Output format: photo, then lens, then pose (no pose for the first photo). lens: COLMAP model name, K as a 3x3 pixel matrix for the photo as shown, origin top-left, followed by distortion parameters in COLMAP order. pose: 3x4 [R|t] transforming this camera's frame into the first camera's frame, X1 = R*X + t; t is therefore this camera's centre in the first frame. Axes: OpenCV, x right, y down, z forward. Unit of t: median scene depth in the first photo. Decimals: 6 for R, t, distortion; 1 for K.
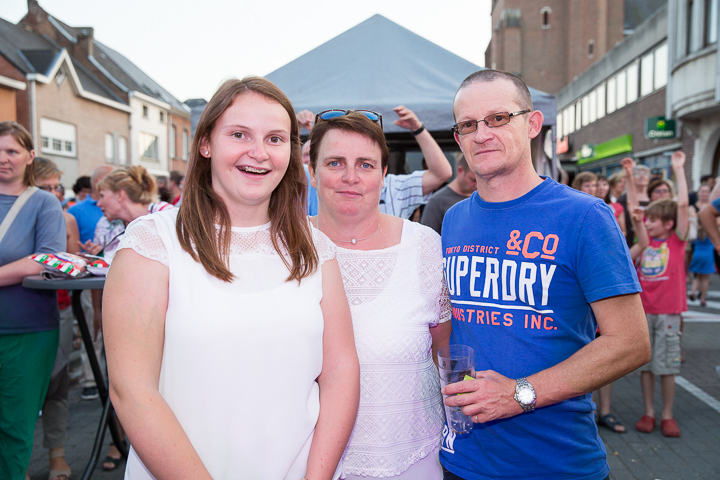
lens RADIAL K [[705.1, 0, 356.2], [0, 705.1, 242.4], [0, 0, 1]] dist [0.016126, 0.028305]
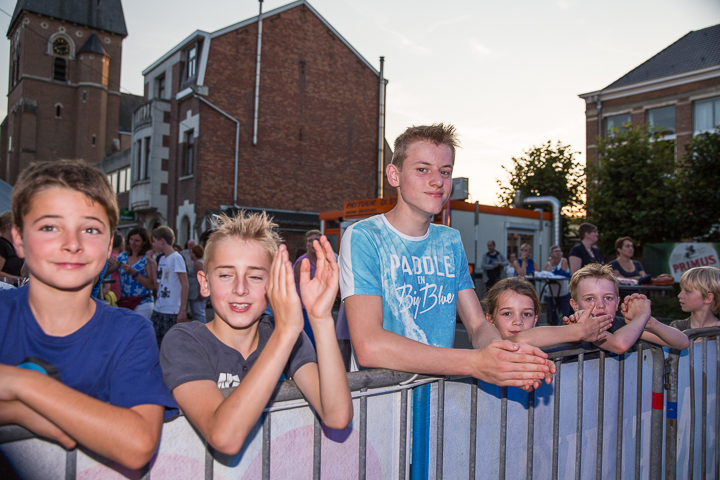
lens RADIAL K [[597.4, 0, 363.1], [0, 597.4, 230.0], [0, 0, 1]] dist [-0.006341, 0.013009]
pose [[0.734732, 0.062145, 0.675505, -0.080064], [0.006024, 0.995158, -0.098104, 0.015858], [-0.678331, 0.076150, 0.730800, -0.272340]]
